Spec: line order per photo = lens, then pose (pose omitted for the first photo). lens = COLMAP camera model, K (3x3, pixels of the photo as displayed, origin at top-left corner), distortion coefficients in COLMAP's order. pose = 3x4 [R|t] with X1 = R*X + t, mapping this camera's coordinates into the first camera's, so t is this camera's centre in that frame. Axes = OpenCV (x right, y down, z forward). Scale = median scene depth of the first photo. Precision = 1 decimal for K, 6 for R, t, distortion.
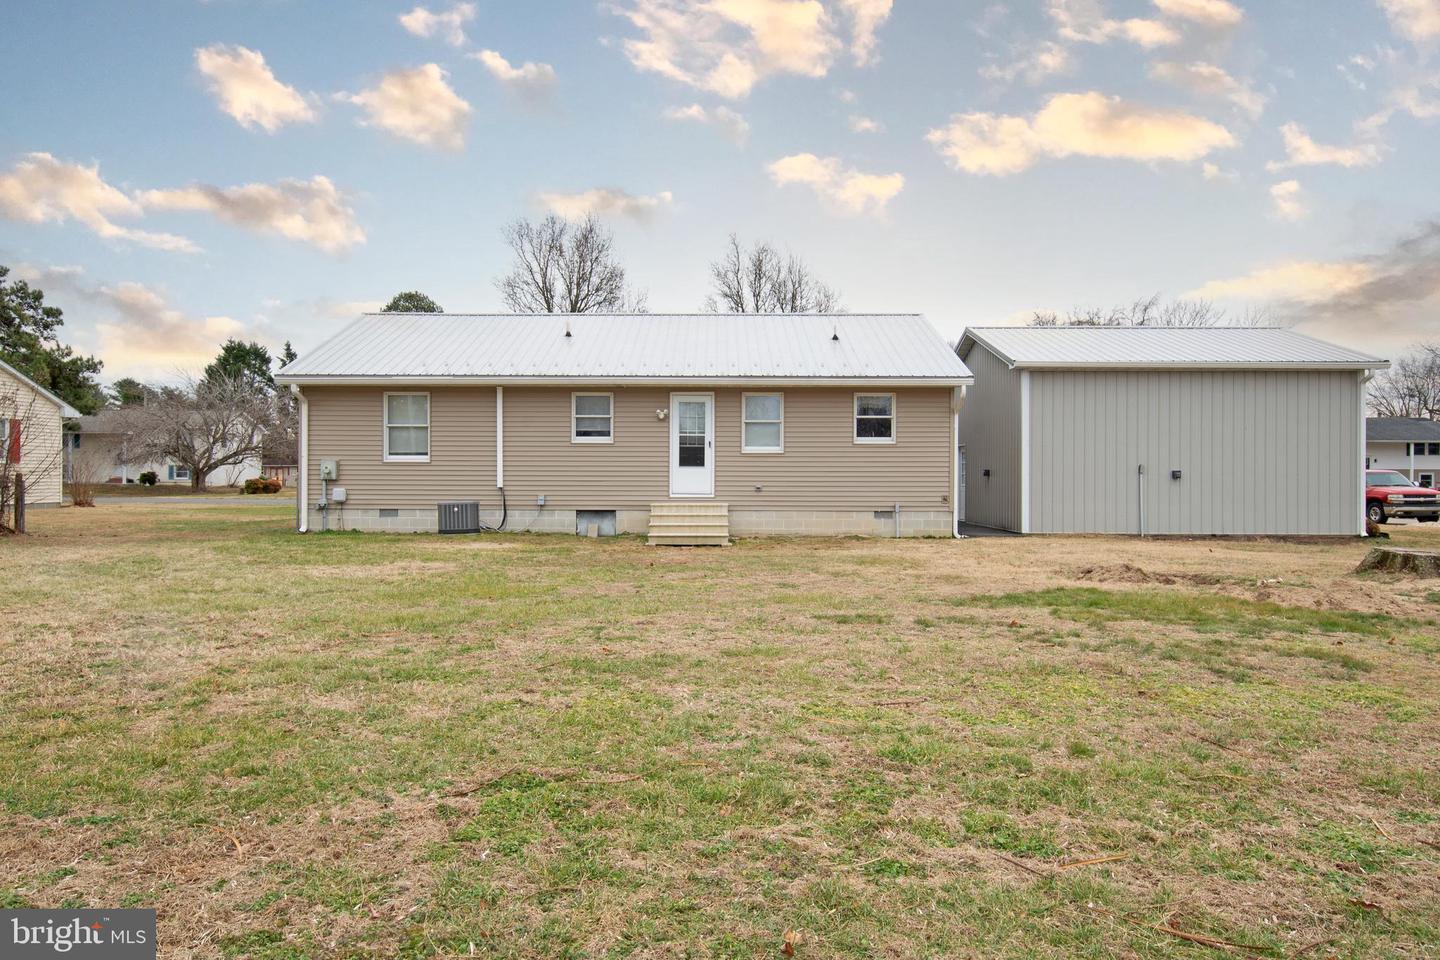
lens RADIAL K [[988.7, 0, 720.0], [0, 988.7, 480.0], [0, 0, 1]] dist [0.003105, 0.002002]
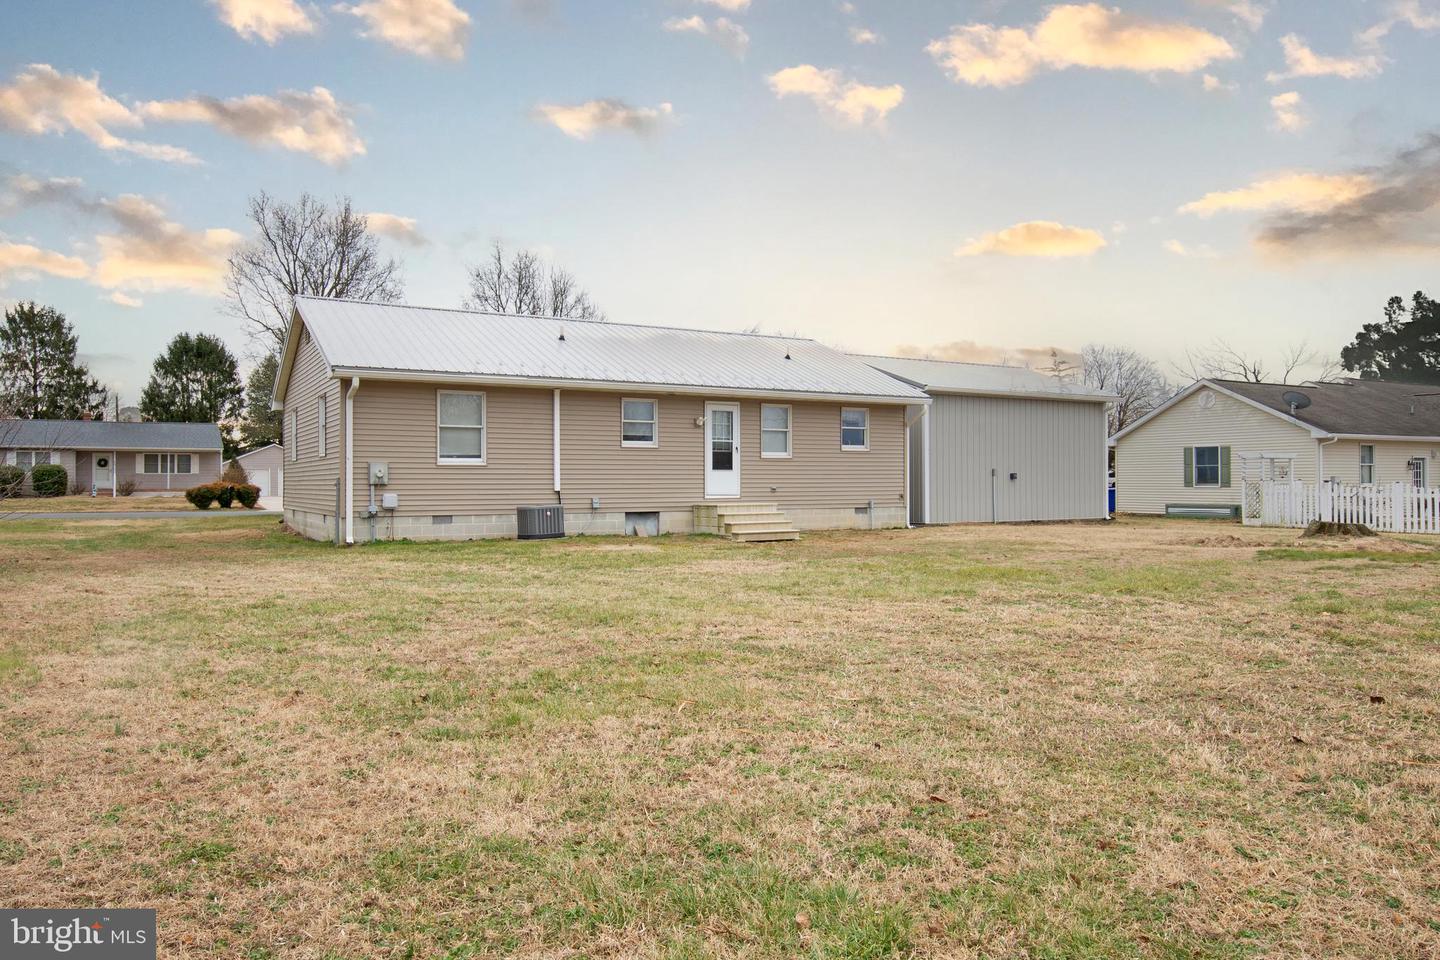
lens RADIAL K [[988.7, 0, 720.0], [0, 988.7, 480.0], [0, 0, 1]] dist [0.003105, 0.002002]
pose [[0.861063, -0.005001, 0.508473, -0.584034], [0.008447, 0.999954, -0.004469, 0.002315], [-0.508427, 0.008143, 0.861066, 0.064905]]
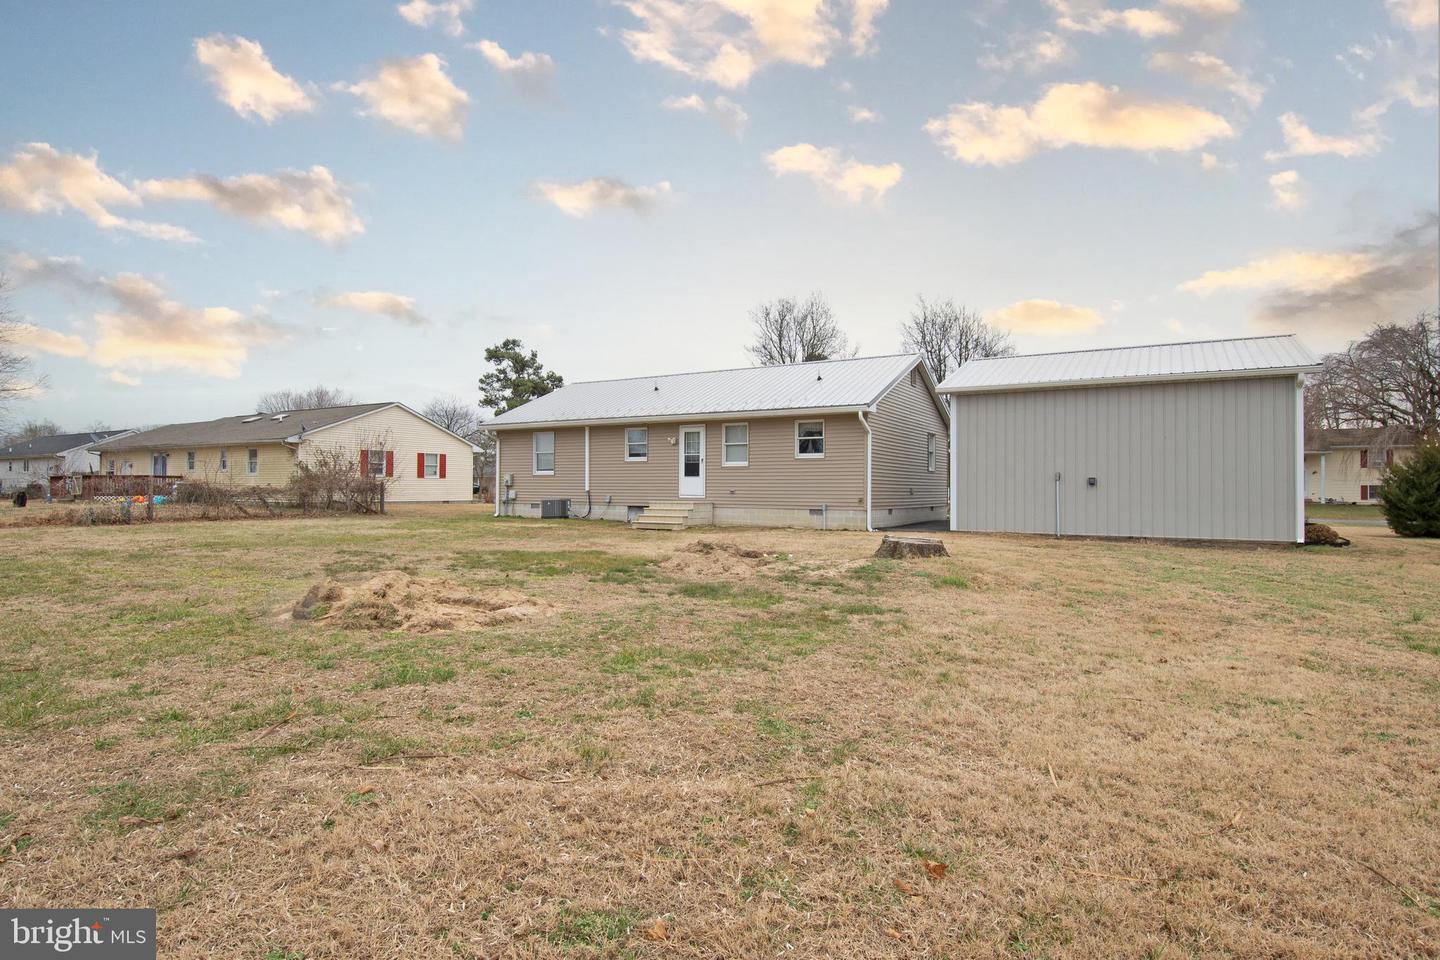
lens RADIAL K [[750.6, 0, 720.0], [0, 750.6, 480.0], [0, 0, 1]] dist [-0.001580, -0.000268]
pose [[0.867623, -0.003879, -0.497207, 0.550587], [-0.003563, 0.999895, -0.014018, 0.006695], [0.497210, 0.013934, 0.867518, 0.071945]]
